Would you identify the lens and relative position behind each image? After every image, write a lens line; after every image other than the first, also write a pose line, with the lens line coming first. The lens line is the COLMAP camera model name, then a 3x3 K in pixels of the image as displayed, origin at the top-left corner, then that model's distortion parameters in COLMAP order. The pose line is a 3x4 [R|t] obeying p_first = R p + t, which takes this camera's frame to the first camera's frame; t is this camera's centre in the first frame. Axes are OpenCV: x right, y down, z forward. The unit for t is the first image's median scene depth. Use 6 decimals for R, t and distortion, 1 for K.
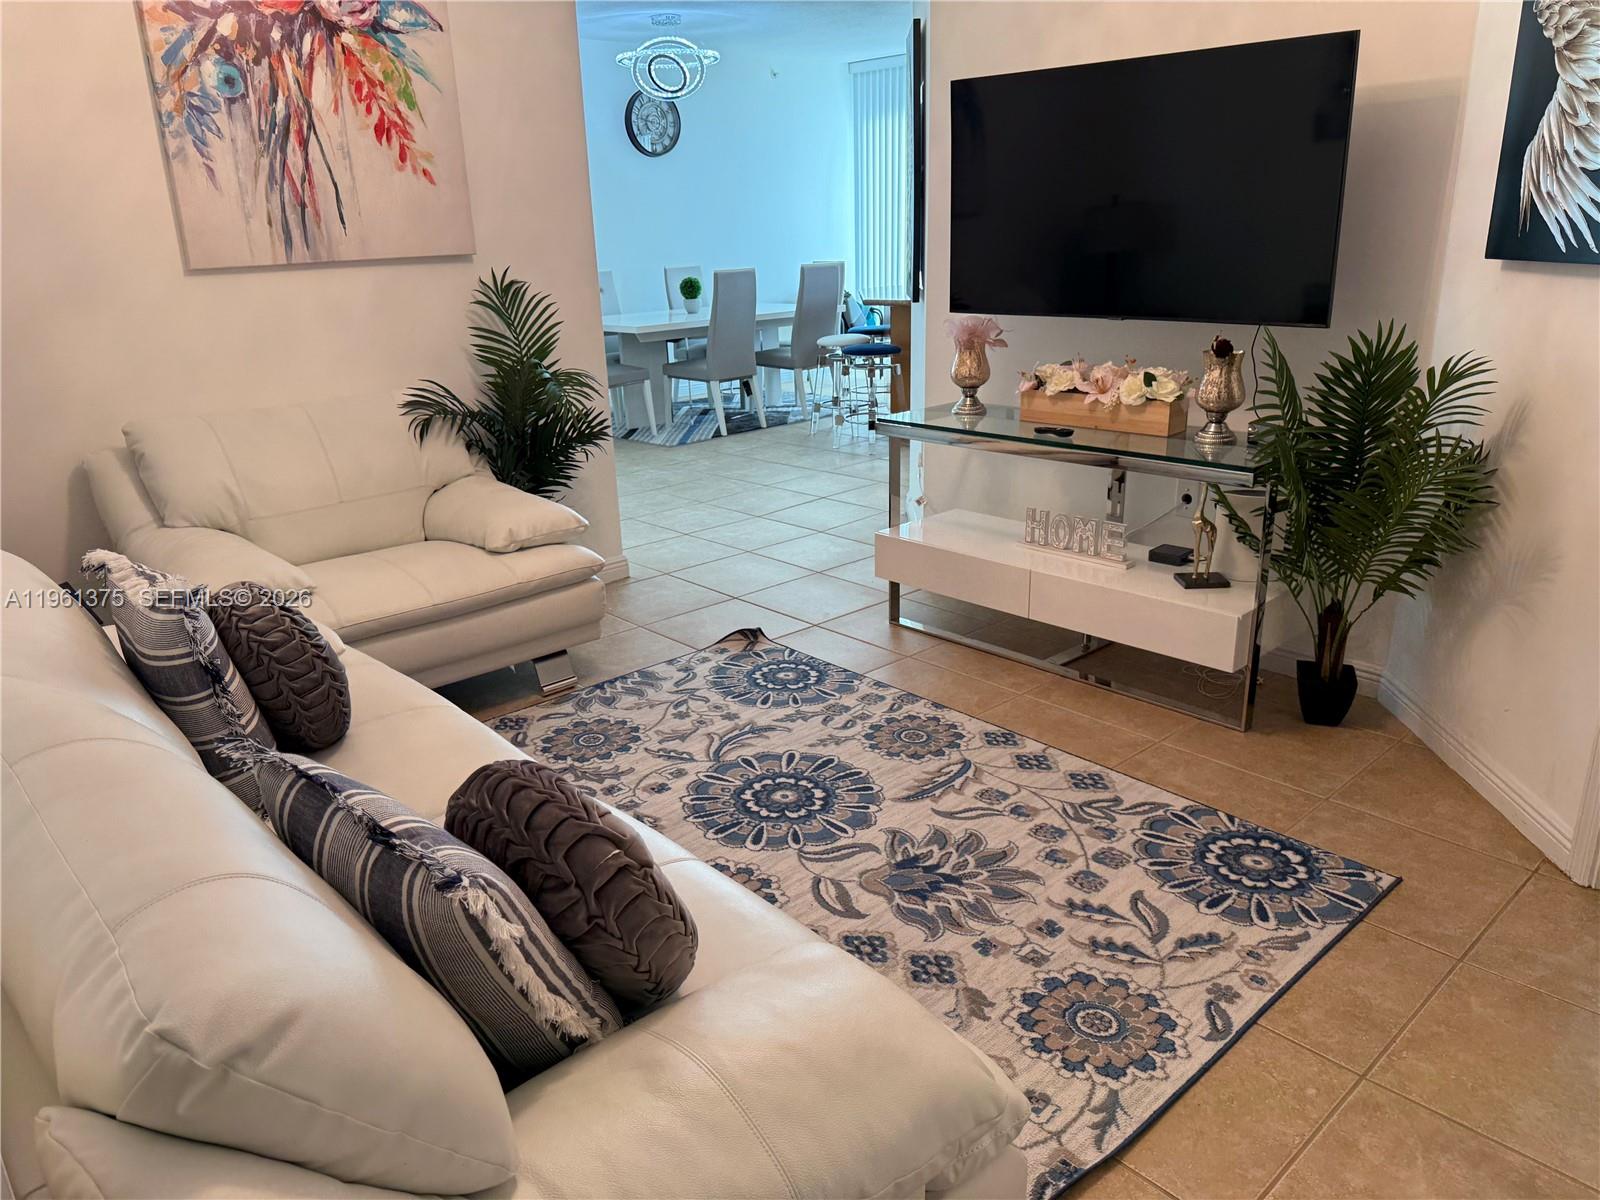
lens RADIAL K [[1143.0, 0, 791.8], [0, 1143.0, 591.0], [0, 0, 1]] dist [0.023058, -0.021342]
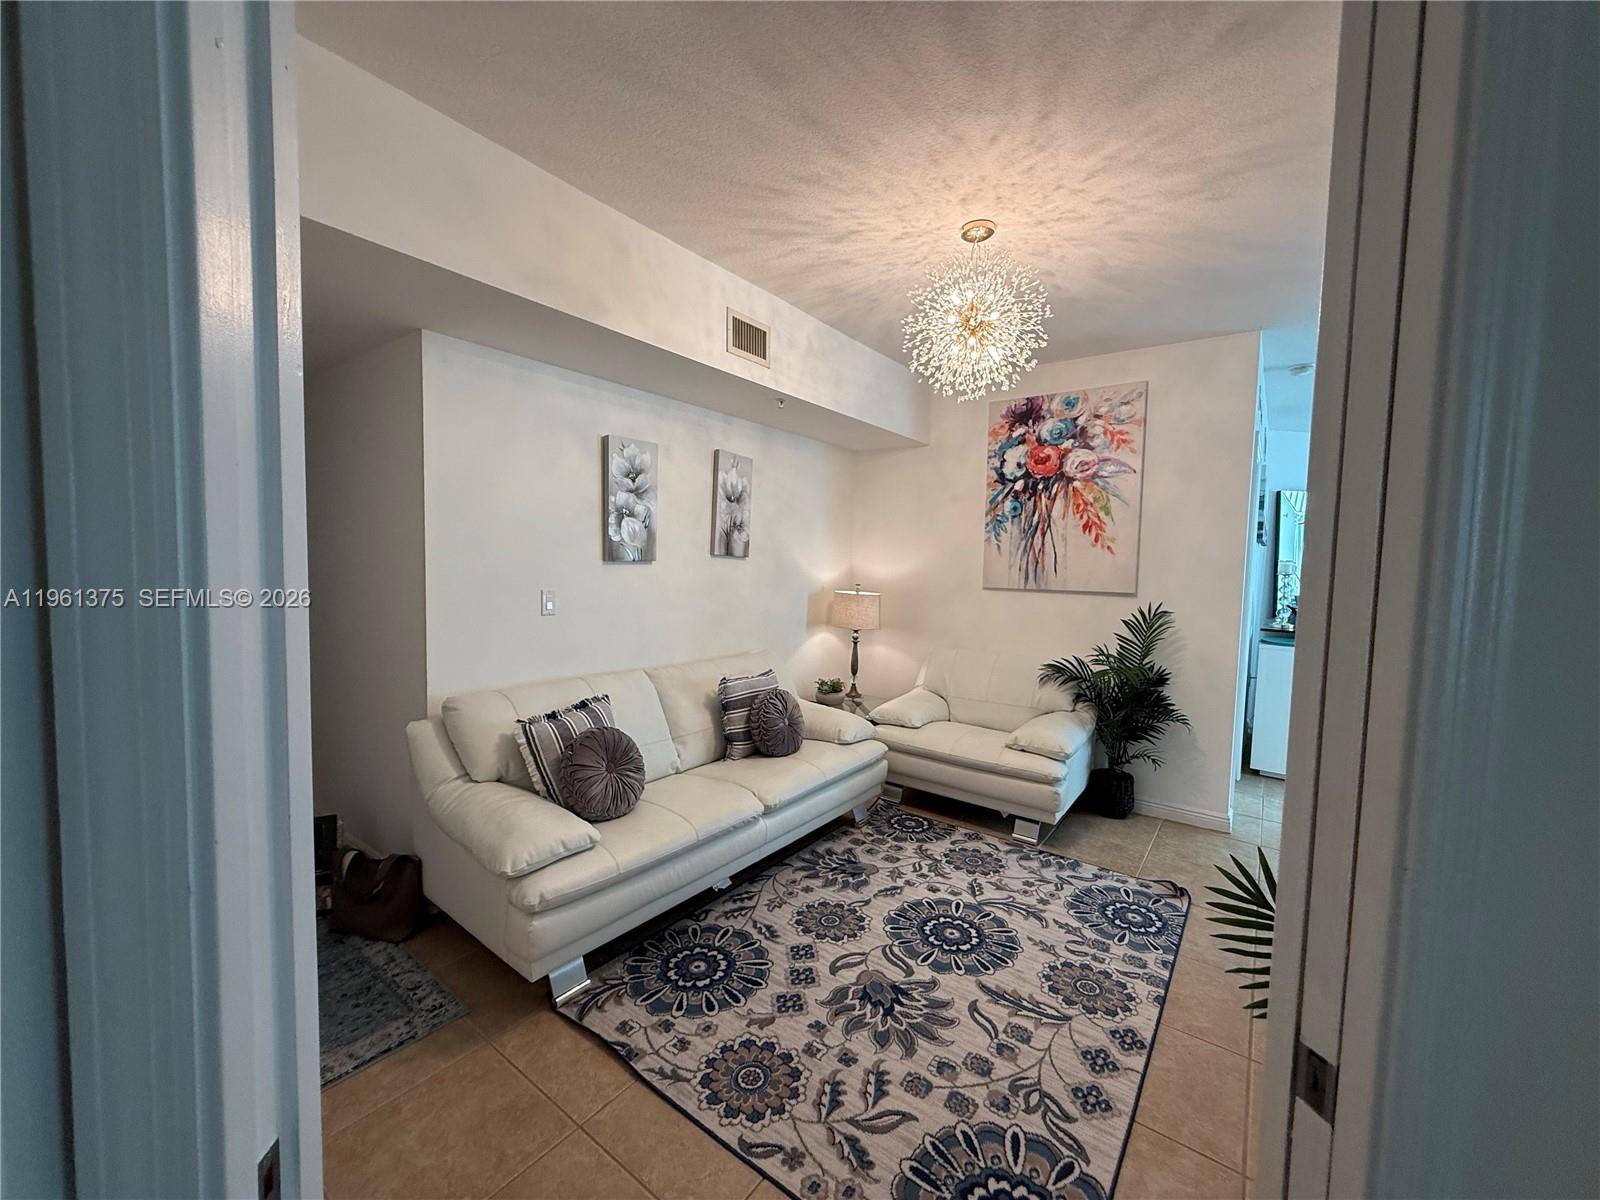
lens RADIAL K [[642.5, 0, 797.4], [0, 642.5, 599.0], [0, 0, 1]] dist [0.001314, -0.000484]
pose [[0.181904, 0.099699, -0.978249, 0.700654], [-0.330940, 0.943018, 0.034571, -0.192950], [0.925953, 0.317453, 0.204534, 0.436361]]
